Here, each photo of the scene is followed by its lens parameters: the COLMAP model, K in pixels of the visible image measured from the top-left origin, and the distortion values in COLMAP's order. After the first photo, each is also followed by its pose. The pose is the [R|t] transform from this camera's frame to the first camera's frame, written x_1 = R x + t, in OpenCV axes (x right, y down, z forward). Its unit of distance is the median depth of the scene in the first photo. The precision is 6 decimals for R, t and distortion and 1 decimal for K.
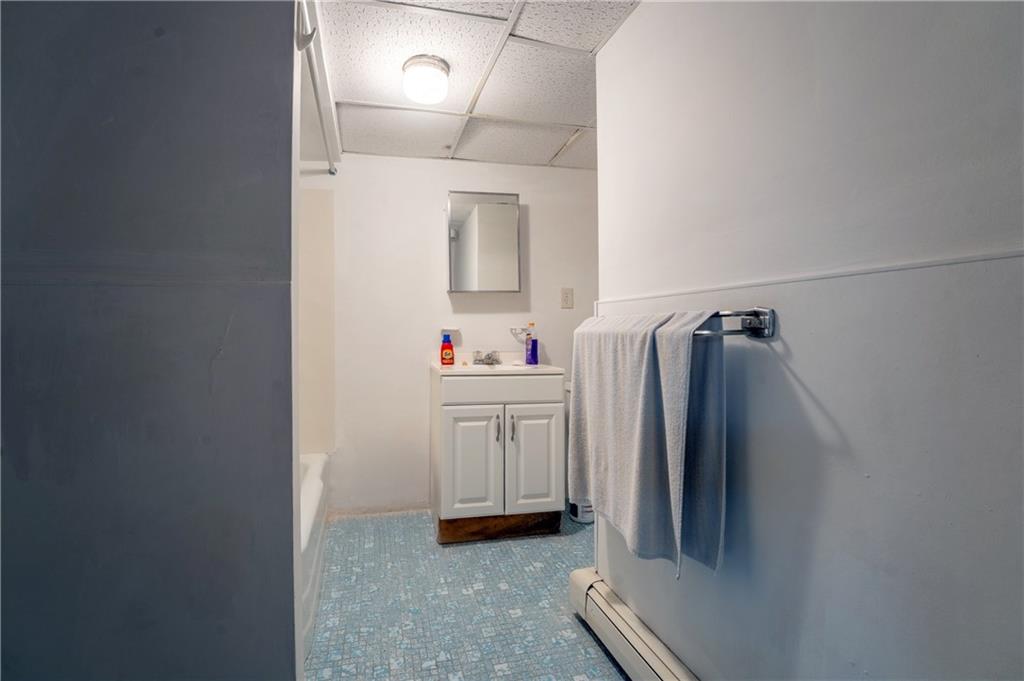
lens RADIAL K [[417.2, 0, 512.0], [0, 417.2, 340.5], [0, 0, 1]] dist [-0.029329, 0.004161]
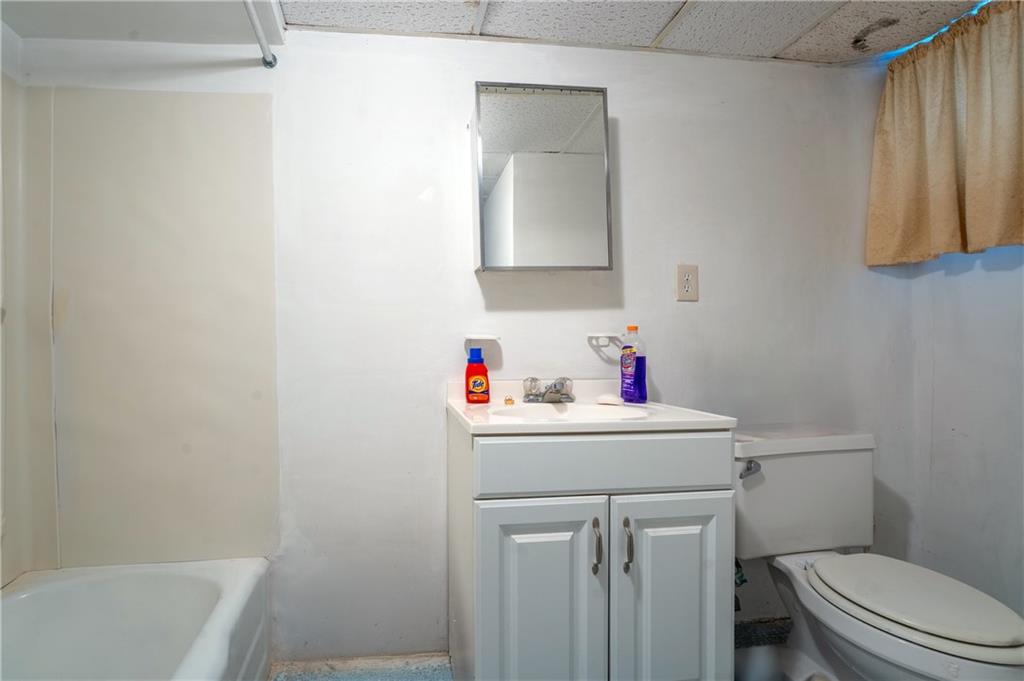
lens RADIAL K [[408.5, 0, 518.0], [0, 408.5, 365.9], [0, 0, 1]] dist [-0.027809, 0.030002]
pose [[0.999980, -0.005160, -0.003527, -0.099364], [0.005214, 0.999868, 0.015414, 0.000871], [0.003447, -0.015433, 0.999875, 0.462184]]
